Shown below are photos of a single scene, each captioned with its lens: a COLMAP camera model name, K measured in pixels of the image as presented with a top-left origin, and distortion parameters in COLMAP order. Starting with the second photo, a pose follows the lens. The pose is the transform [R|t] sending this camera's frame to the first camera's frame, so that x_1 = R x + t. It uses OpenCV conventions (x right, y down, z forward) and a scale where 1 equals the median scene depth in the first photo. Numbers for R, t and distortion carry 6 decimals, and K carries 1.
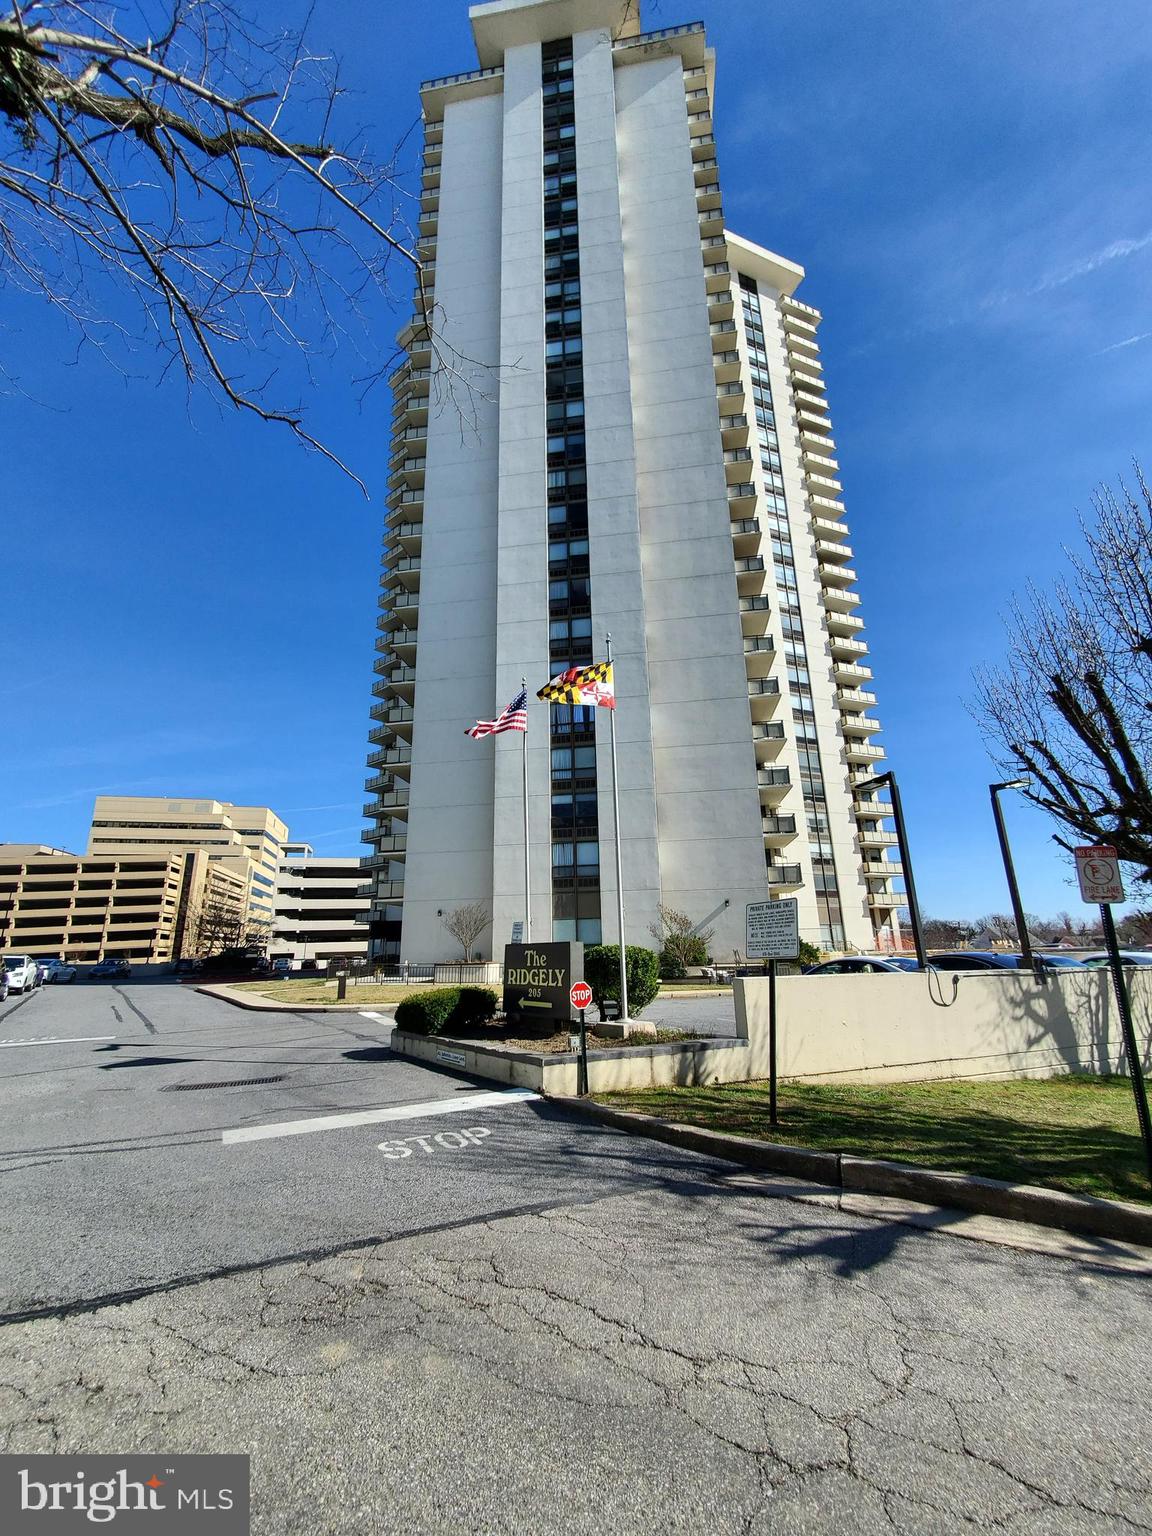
lens RADIAL K [[606.0, 0, 576.0], [0, 606.0, 768.0], [0, 0, 1]] dist [0.006307, -0.000266]
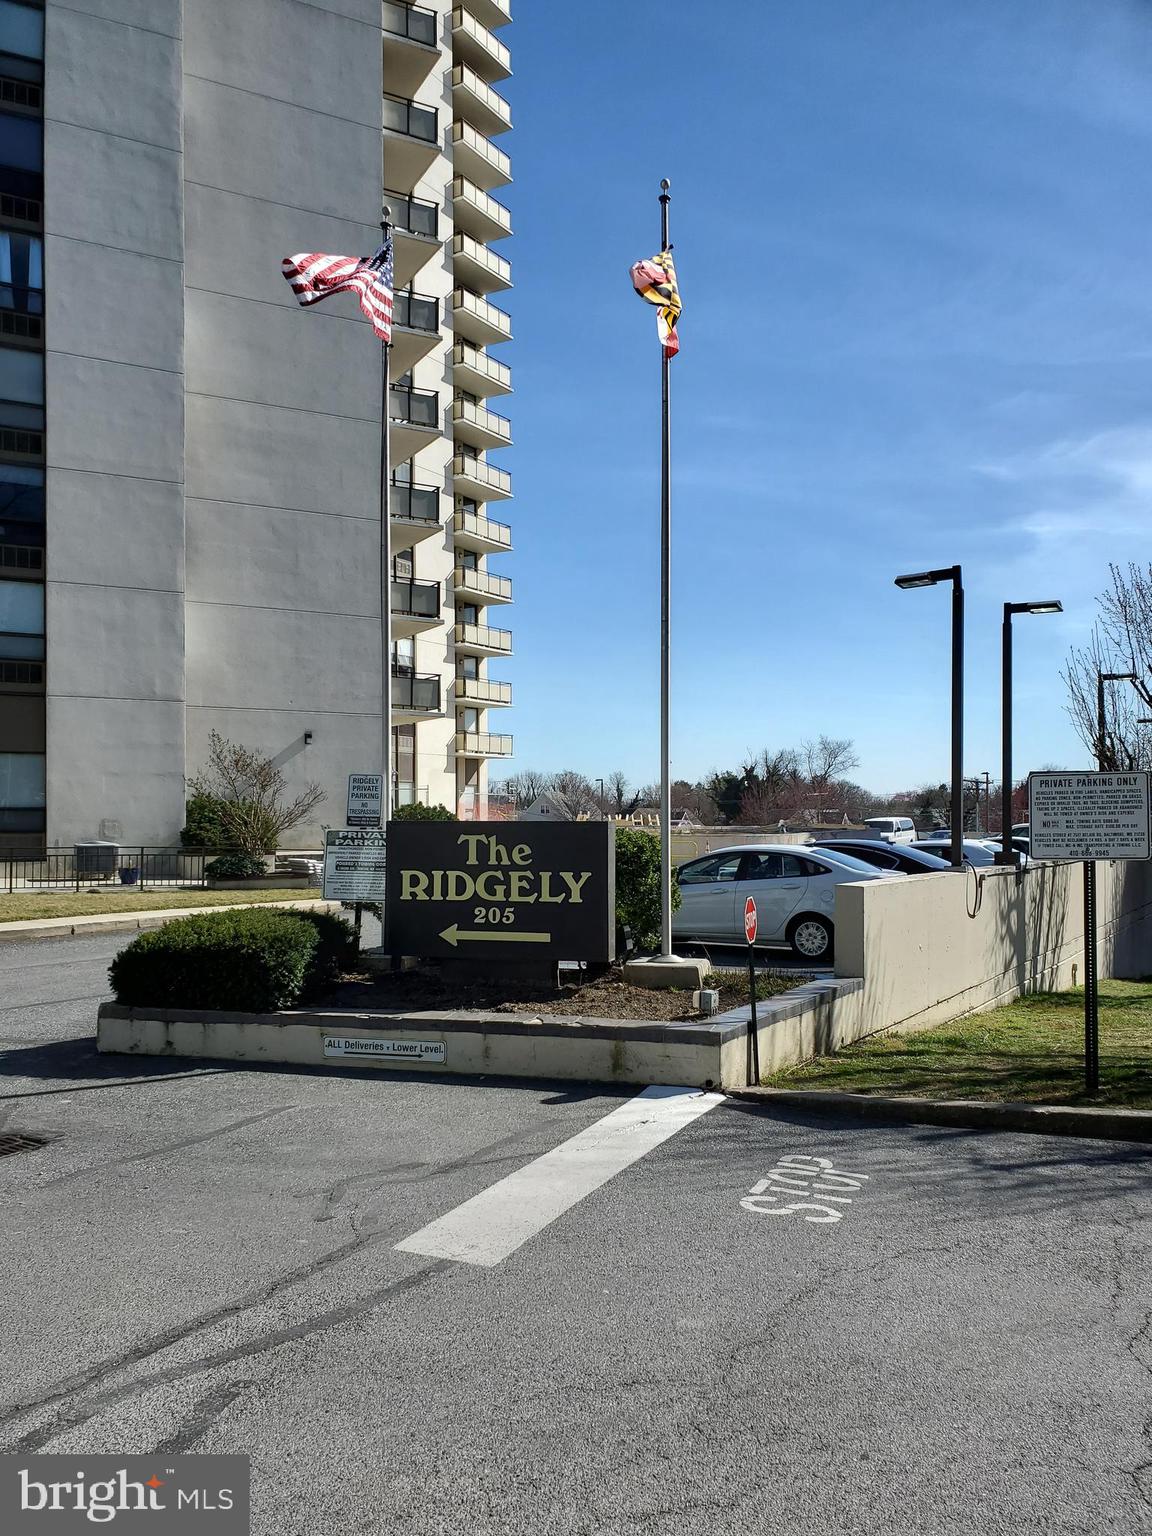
lens RADIAL K [[1207.9, 0, 576.1], [0, 1207.9, 797.0], [0, 0, 1]] dist [0.008764, 0.000025]
pose [[0.815079, 0.035144, 0.578283, -0.462080], [-0.188916, 0.959723, 0.207948, 0.046994], [-0.547683, -0.278740, 0.788890, 0.166876]]
